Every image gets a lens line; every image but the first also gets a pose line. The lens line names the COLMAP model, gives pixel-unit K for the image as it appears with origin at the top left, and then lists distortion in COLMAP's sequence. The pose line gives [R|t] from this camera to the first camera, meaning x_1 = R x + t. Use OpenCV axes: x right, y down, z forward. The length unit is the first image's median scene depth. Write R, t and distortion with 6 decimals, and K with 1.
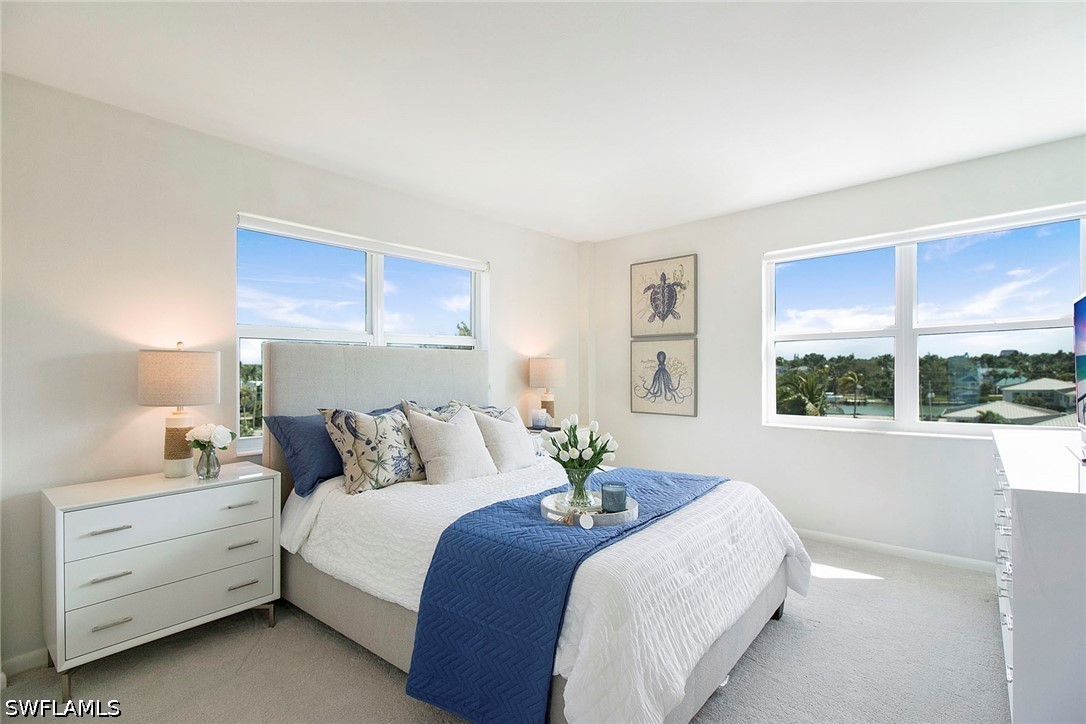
lens RADIAL K [[507.4, 0, 573.9], [0, 507.4, 371.4], [0, 0, 1]] dist [0.008274, 0.000711]
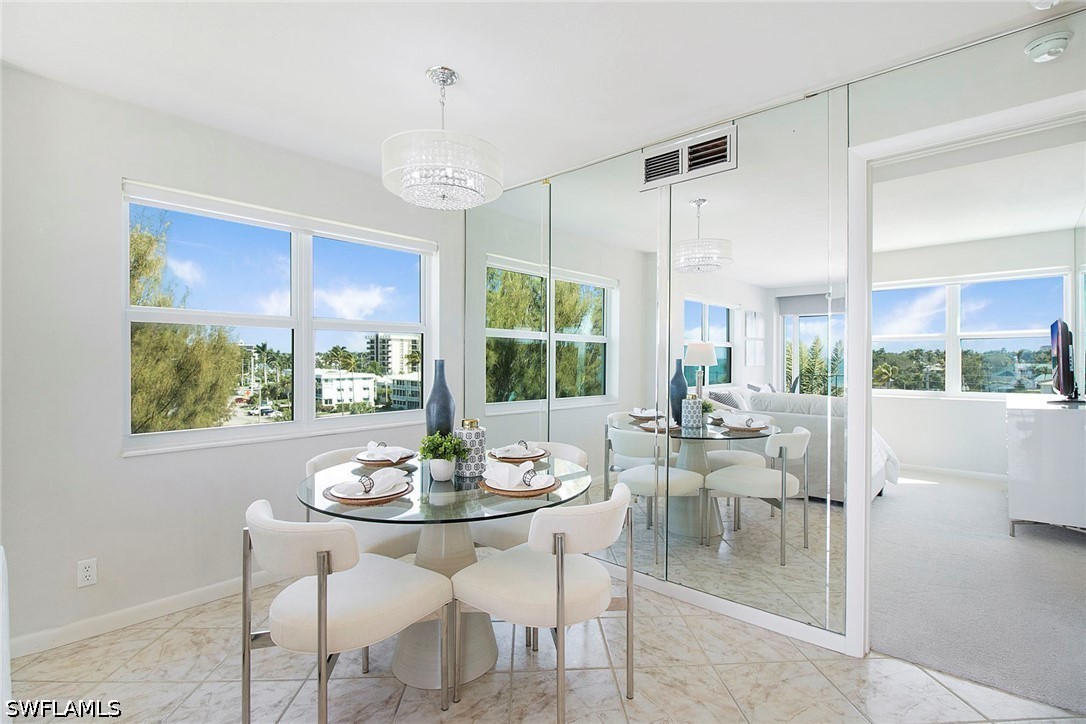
lens RADIAL K [[507.4, 0, 547.8], [0, 507.4, 356.9], [0, 0, 1]] dist [0.008274, 0.000711]
pose [[0.997196, 0.008581, -0.074344, -0.060985], [-0.009446, 0.999892, -0.011294, 0.001540], [0.074239, 0.011964, 0.997169, -0.085346]]
